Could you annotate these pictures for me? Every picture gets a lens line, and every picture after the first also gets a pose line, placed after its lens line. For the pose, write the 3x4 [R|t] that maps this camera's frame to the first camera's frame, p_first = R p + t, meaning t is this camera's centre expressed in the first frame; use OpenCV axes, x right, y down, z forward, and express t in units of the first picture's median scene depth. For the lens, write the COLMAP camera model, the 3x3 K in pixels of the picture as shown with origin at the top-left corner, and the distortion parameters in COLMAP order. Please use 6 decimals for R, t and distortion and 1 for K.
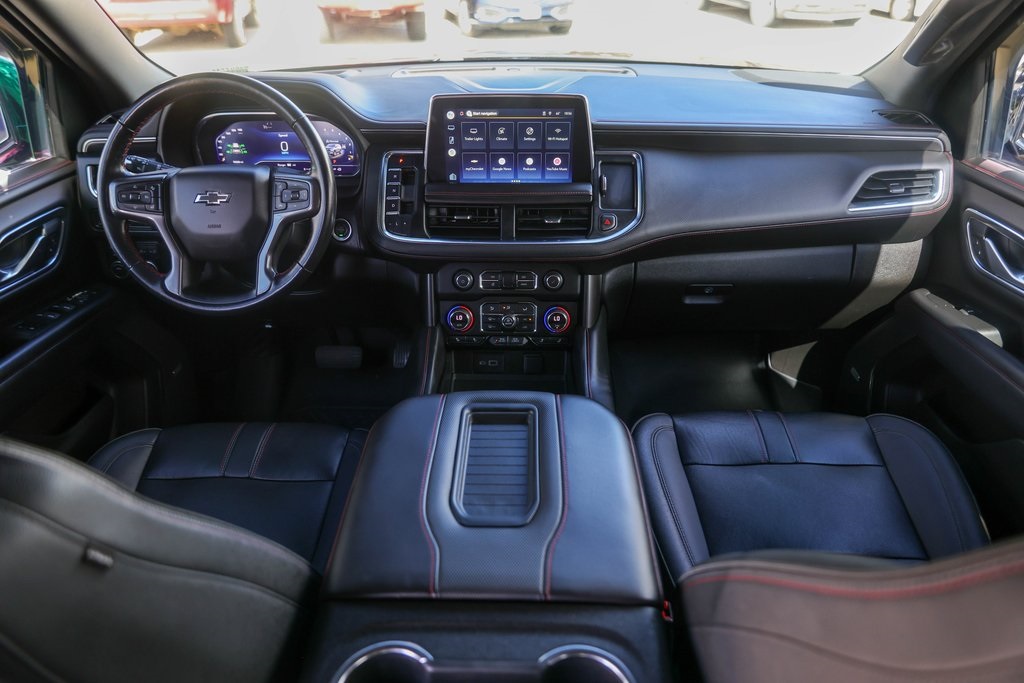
lens RADIAL K [[670.7, 0, 512.0], [0, 670.7, 341.5], [0, 0, 1]] dist [-0.031505, 0.006103]
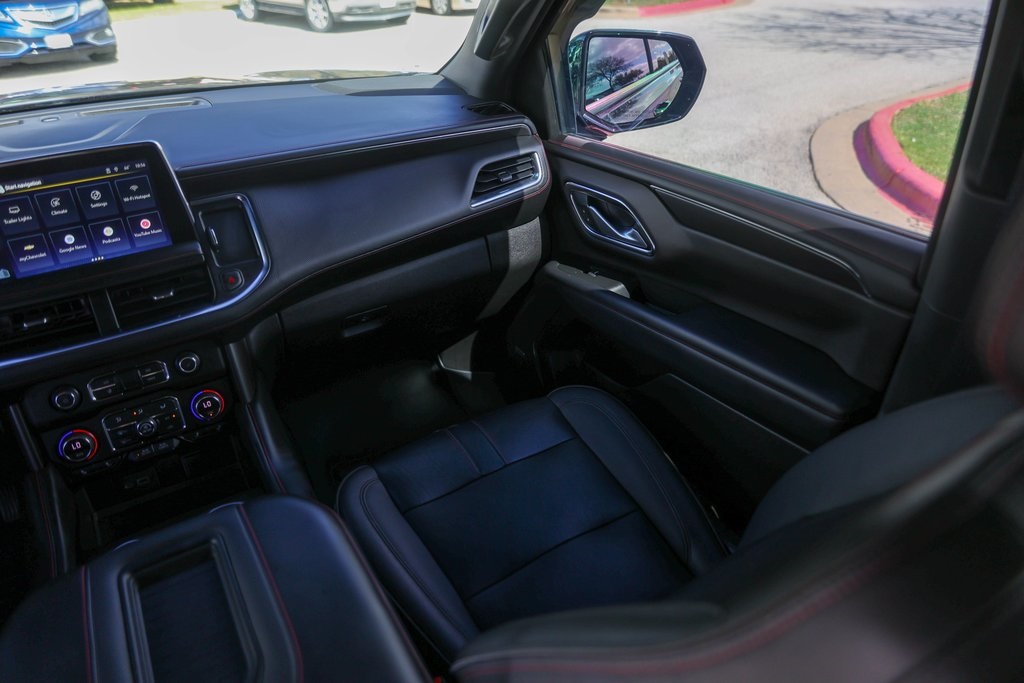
lens RADIAL K [[670.7, 0, 512.0], [0, 670.7, 341.5], [0, 0, 1]] dist [-0.031505, 0.006103]
pose [[0.832921, -0.295367, 0.467975, 0.018075], [0.299450, 0.951707, 0.067704, -0.051833], [-0.465373, 0.083743, 0.881144, 0.086926]]
